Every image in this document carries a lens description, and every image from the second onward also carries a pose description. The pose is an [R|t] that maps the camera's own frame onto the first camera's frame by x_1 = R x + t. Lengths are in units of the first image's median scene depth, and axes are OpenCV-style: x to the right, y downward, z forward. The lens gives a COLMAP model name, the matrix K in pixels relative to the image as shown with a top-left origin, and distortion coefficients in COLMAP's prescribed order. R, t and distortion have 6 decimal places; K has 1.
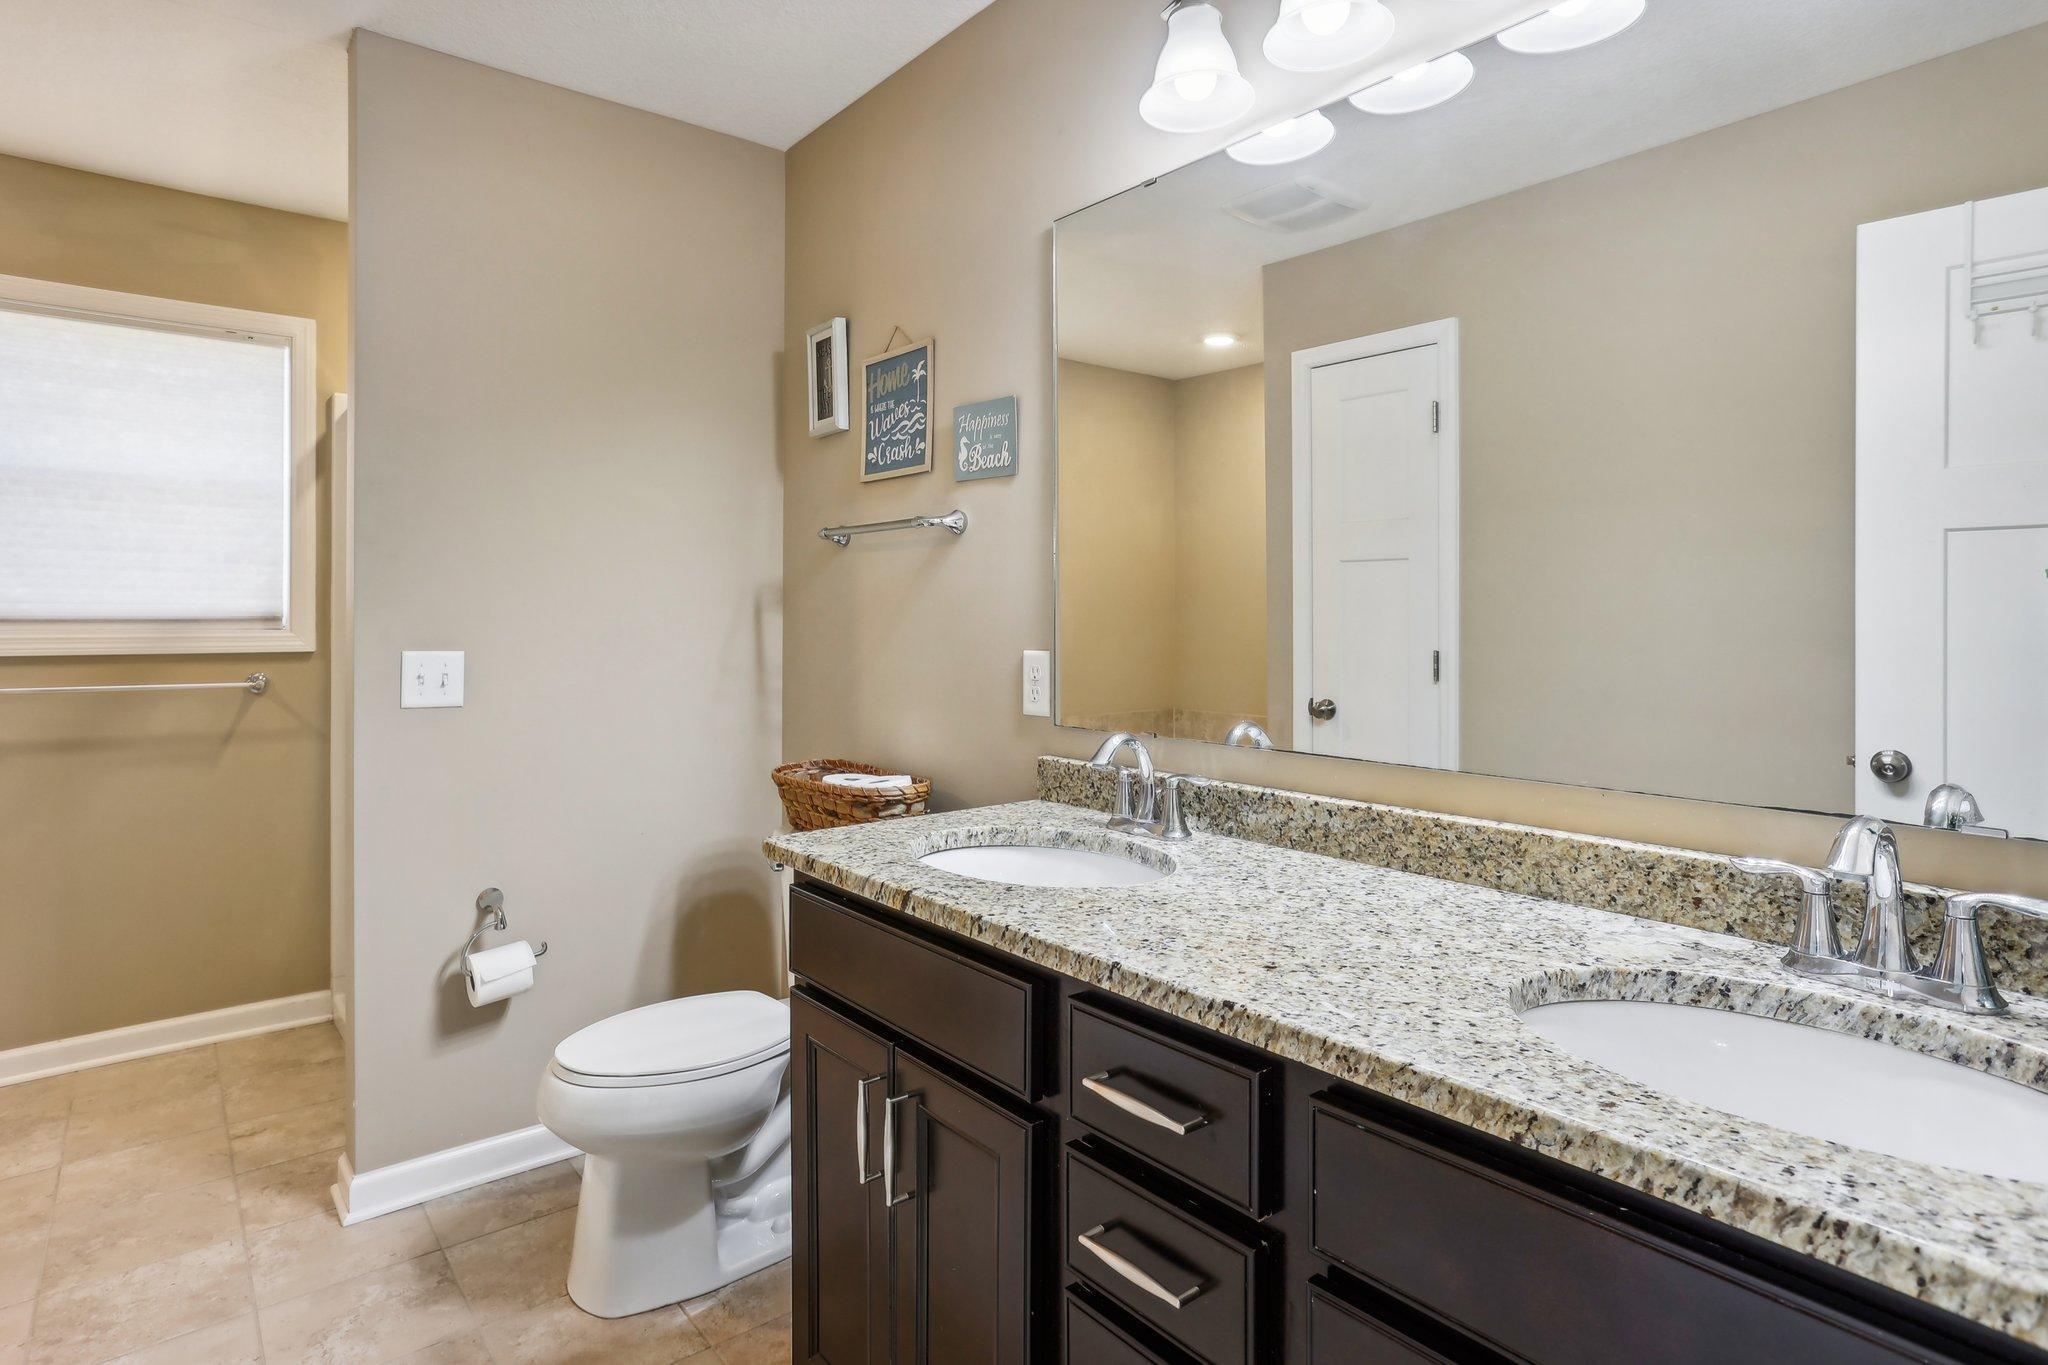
lens RADIAL K [[1081.5, 0, 1010.2], [0, 1081.5, 641.9], [0, 0, 1]] dist [-0.051469, 0.028464]
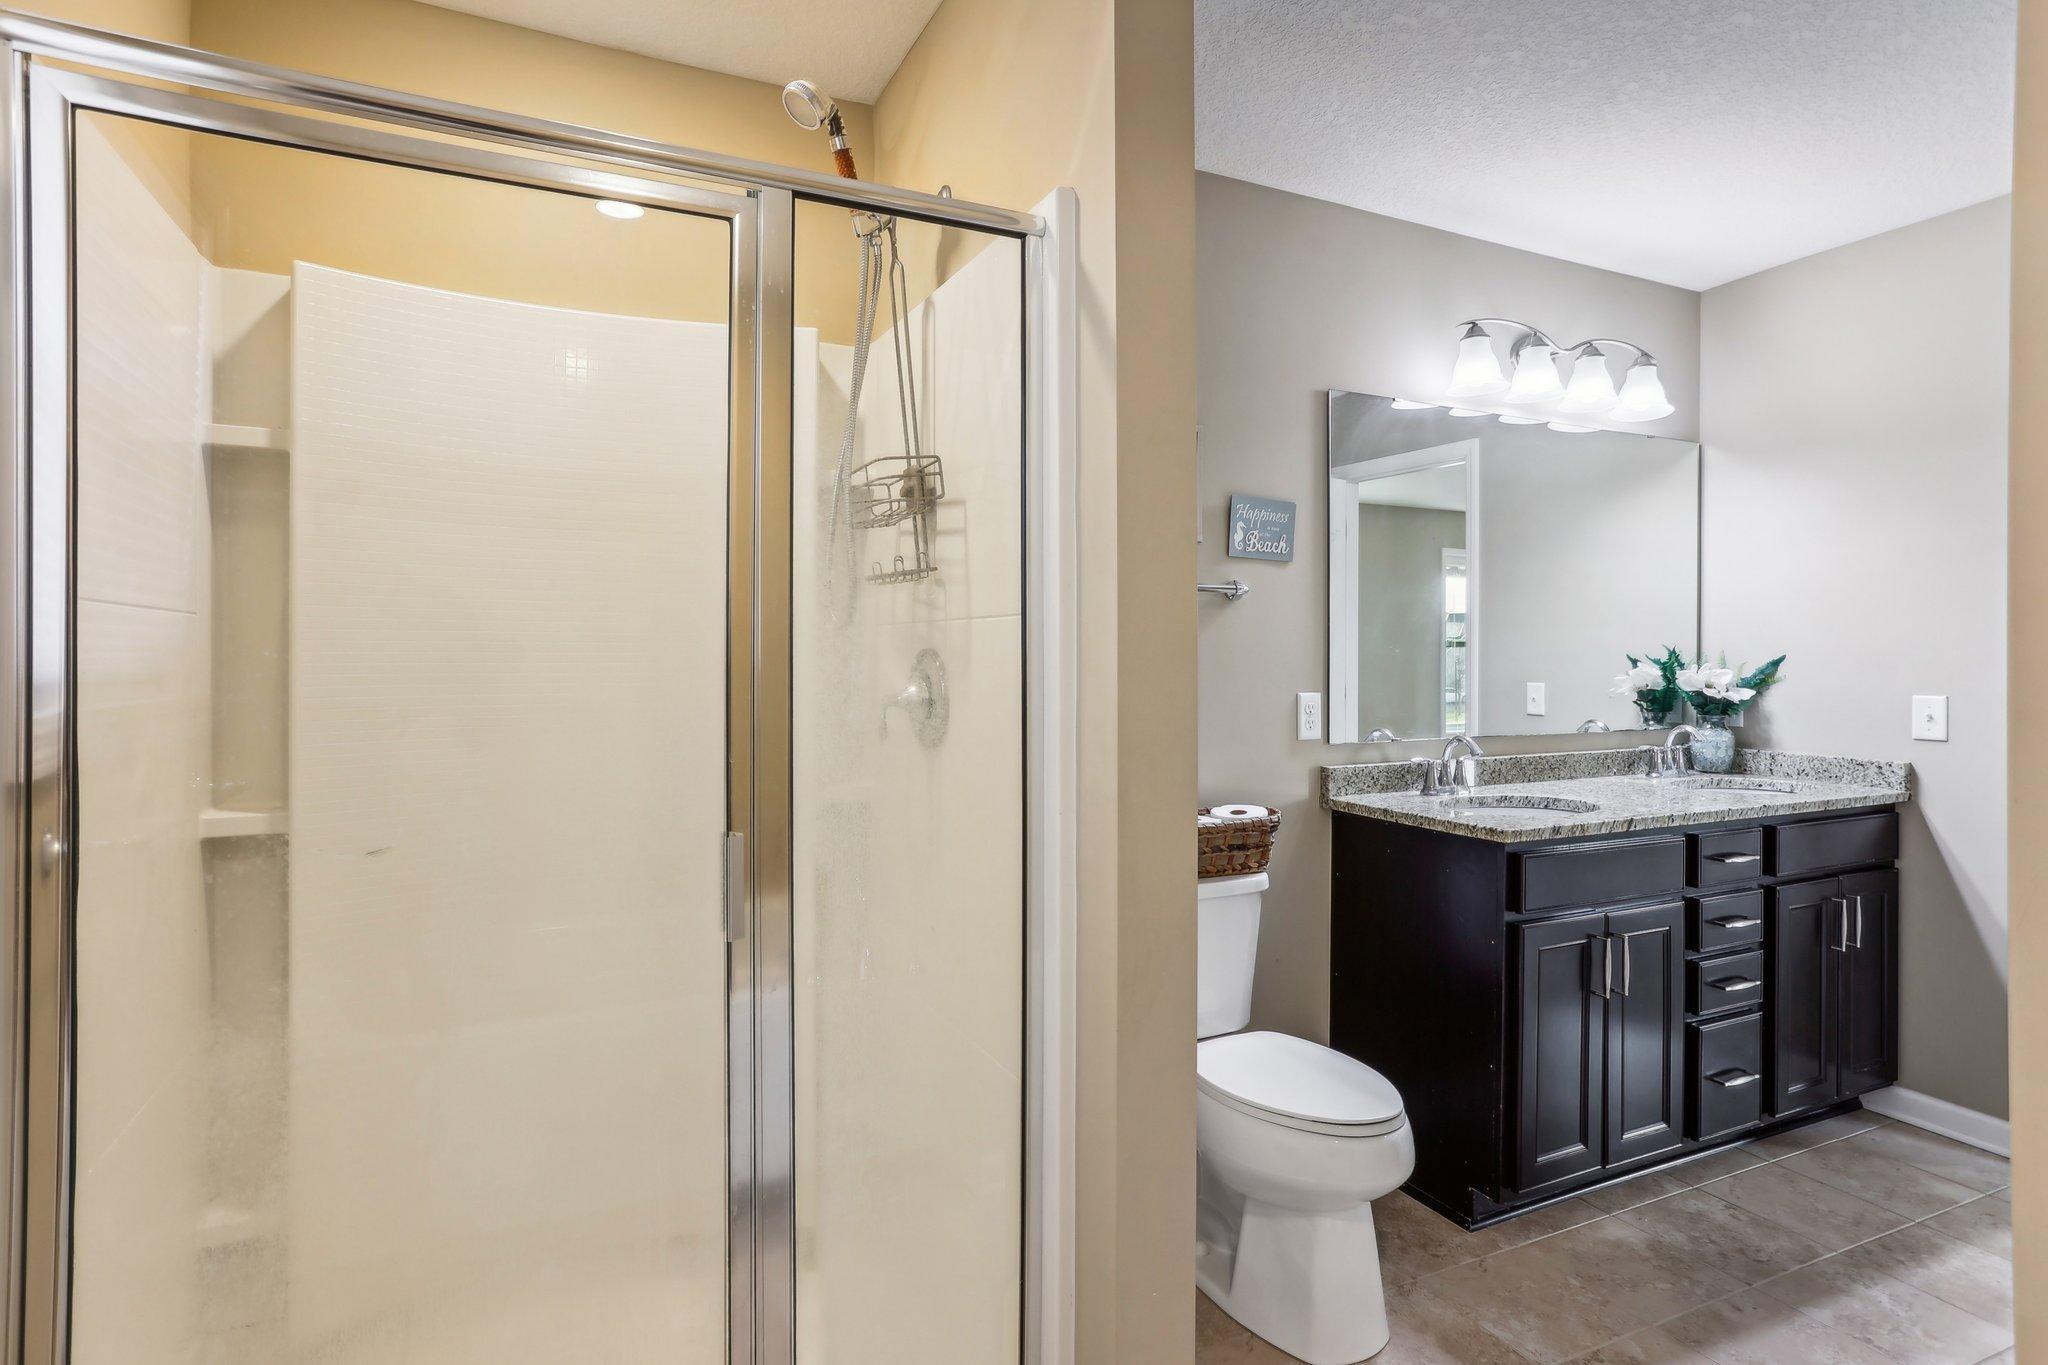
lens RADIAL K [[1081.5, 0, 1010.2], [0, 1081.5, 641.9], [0, 0, 1]] dist [-0.051469, 0.028464]
pose [[0.237000, -0.004809, 0.971498, -1.372513], [0.008191, 0.999962, 0.002951, -0.062123], [-0.971475, 0.007258, 0.237030, 1.019874]]
